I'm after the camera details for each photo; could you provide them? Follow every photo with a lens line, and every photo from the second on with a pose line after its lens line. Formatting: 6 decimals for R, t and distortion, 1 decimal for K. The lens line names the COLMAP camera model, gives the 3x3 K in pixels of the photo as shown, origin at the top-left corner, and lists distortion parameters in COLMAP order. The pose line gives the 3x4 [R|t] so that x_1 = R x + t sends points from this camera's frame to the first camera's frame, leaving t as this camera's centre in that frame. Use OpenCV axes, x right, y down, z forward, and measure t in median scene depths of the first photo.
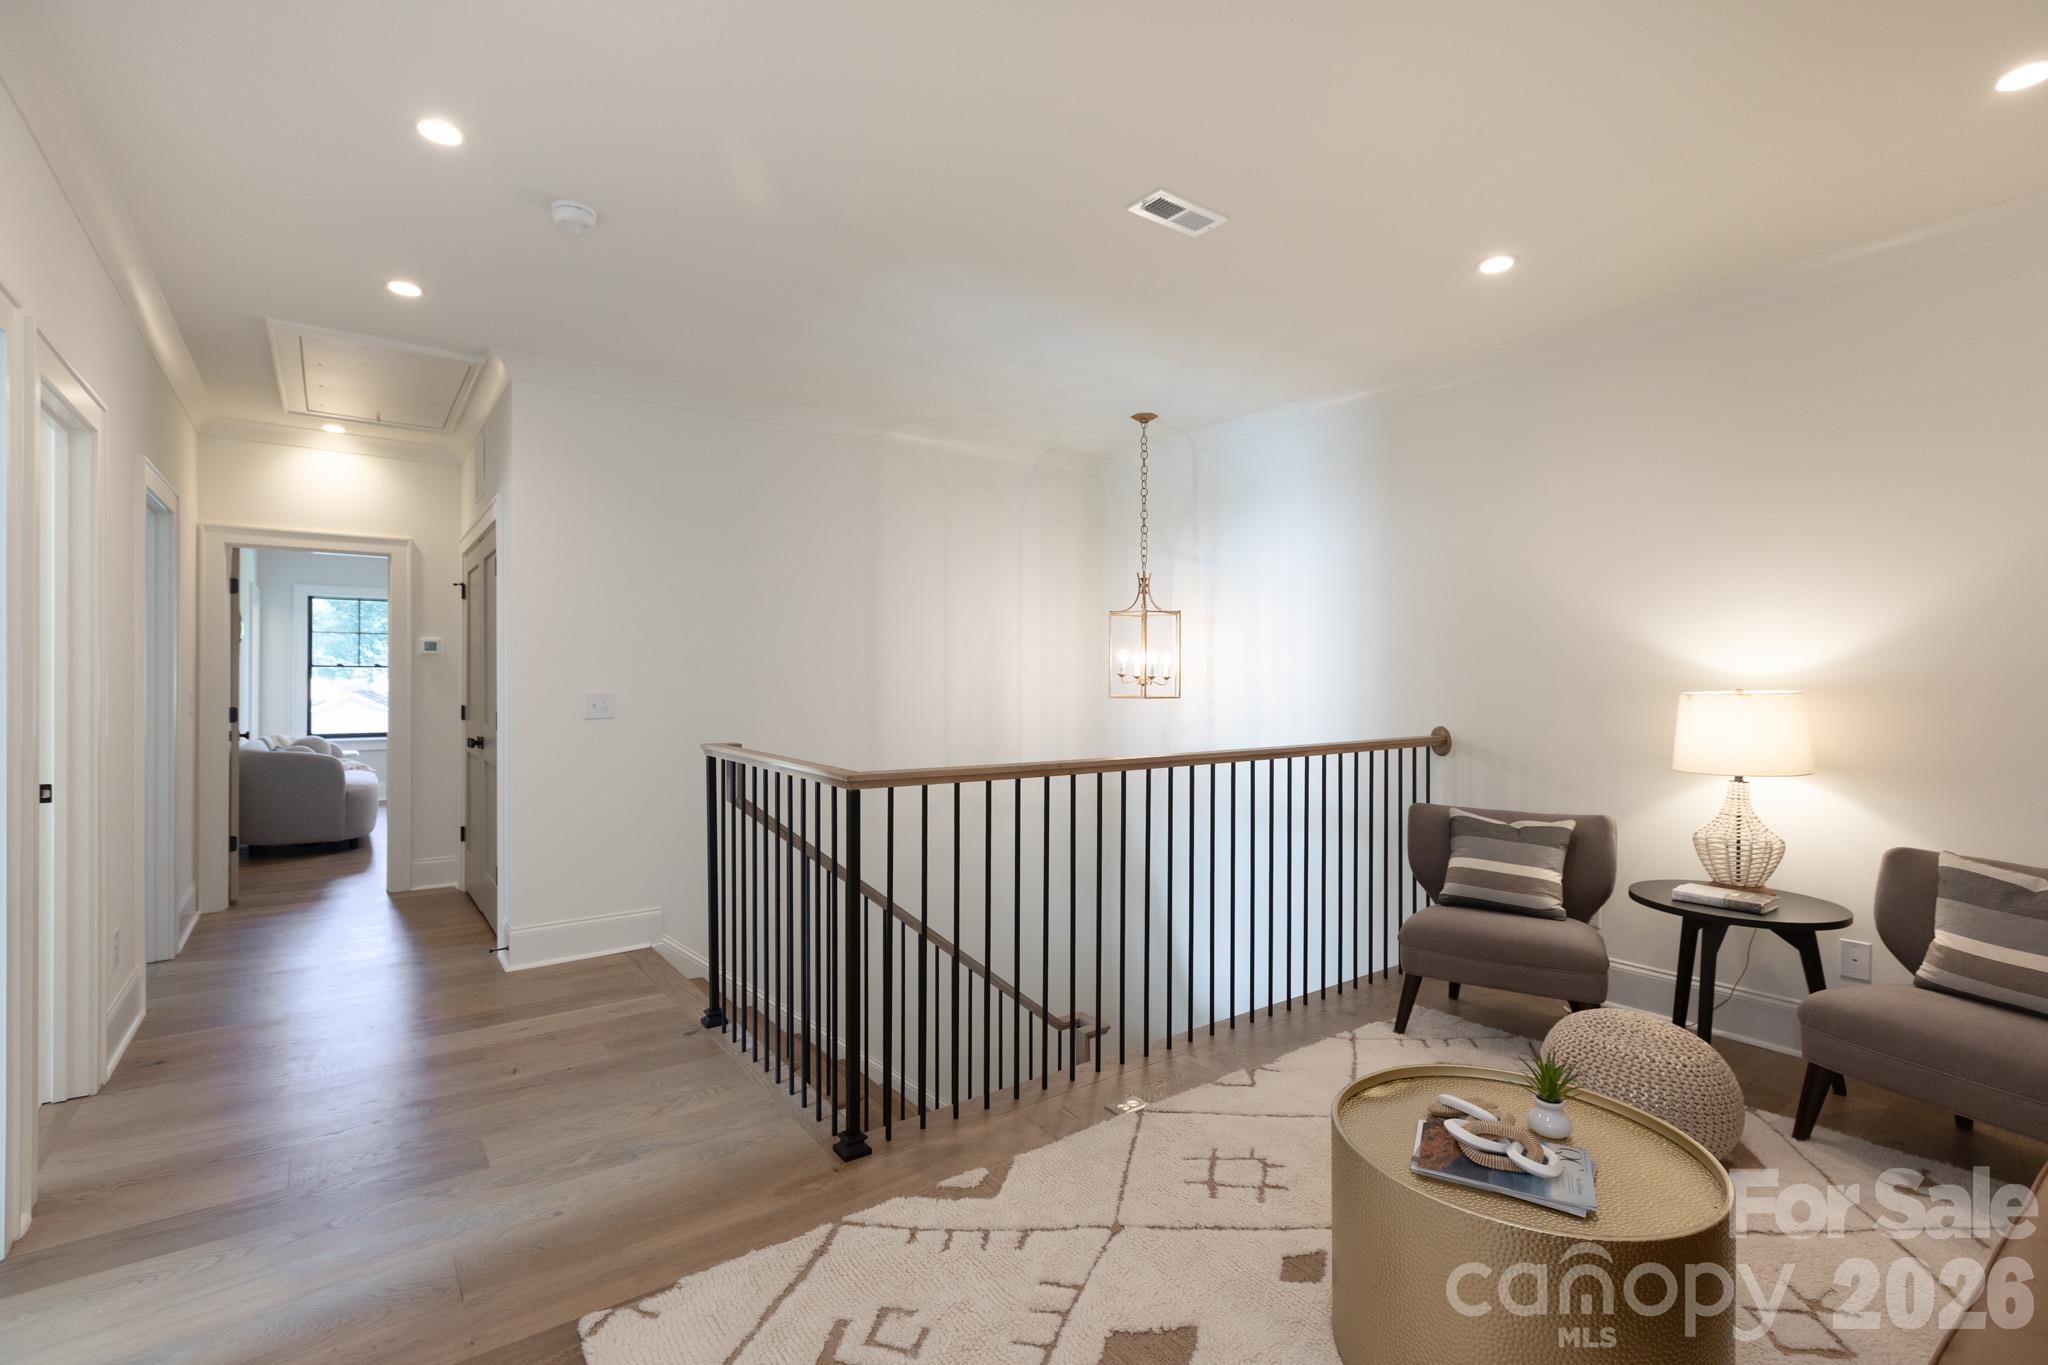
lens RADIAL K [[939.1, 0, 1021.8], [0, 939.1, 679.6], [0, 0, 1]] dist [-0.001168, -0.001052]
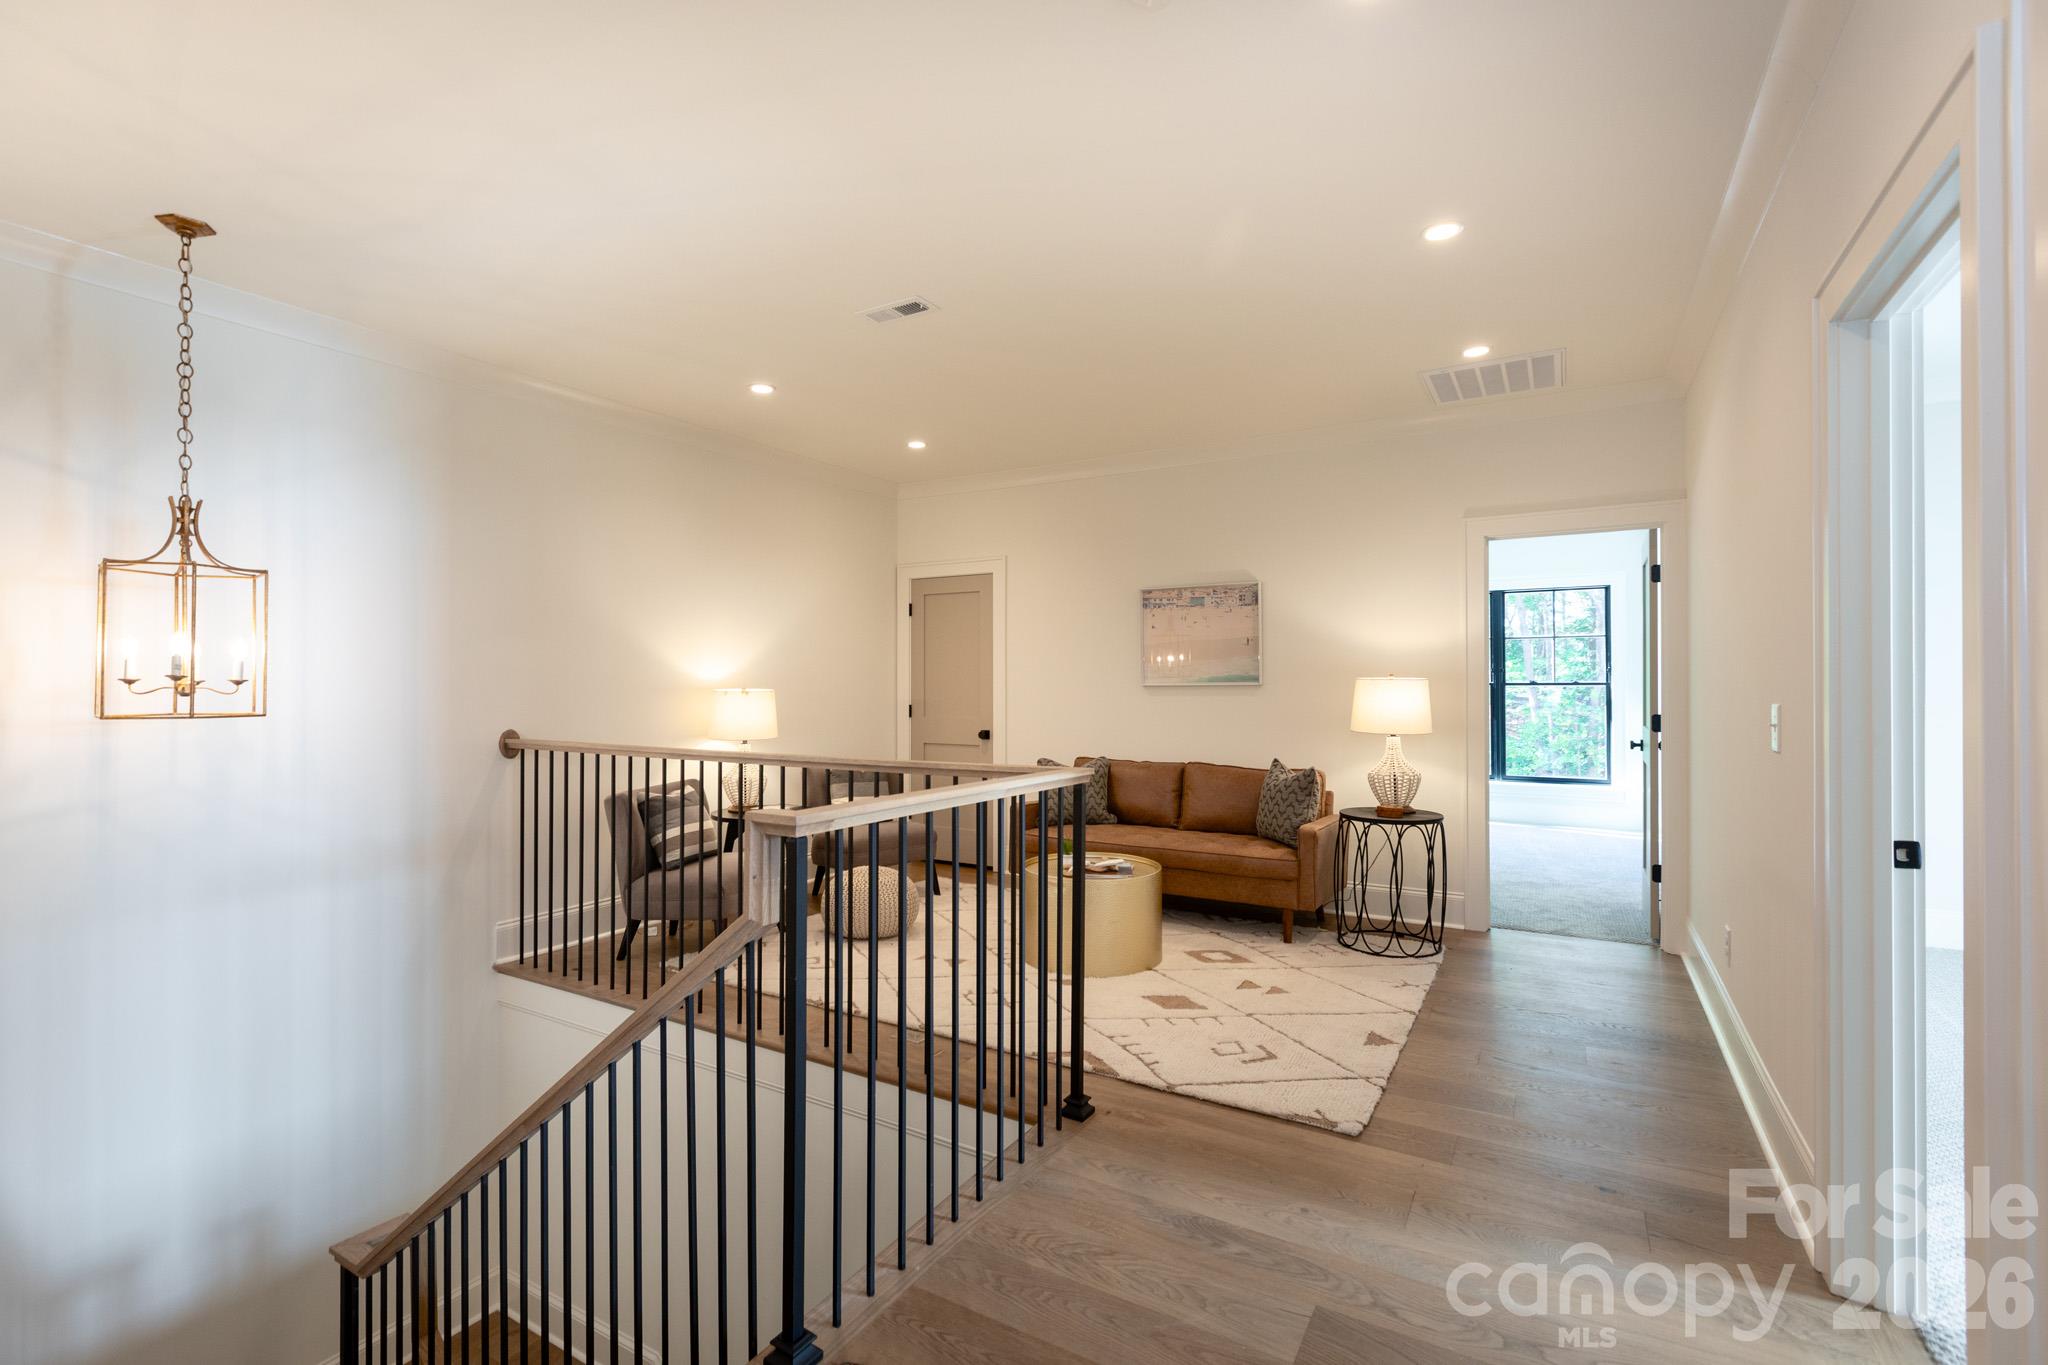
lens RADIAL K [[939.1, 0, 1028.9], [0, 939.1, 683.8], [0, 0, 1]] dist [-0.001168, -0.001052]
pose [[-0.412295, 0.006757, 0.911025, -1.157358], [0.006131, 0.999970, -0.004642, 0.010968], [-0.911030, 0.003672, -0.412325, 1.507654]]
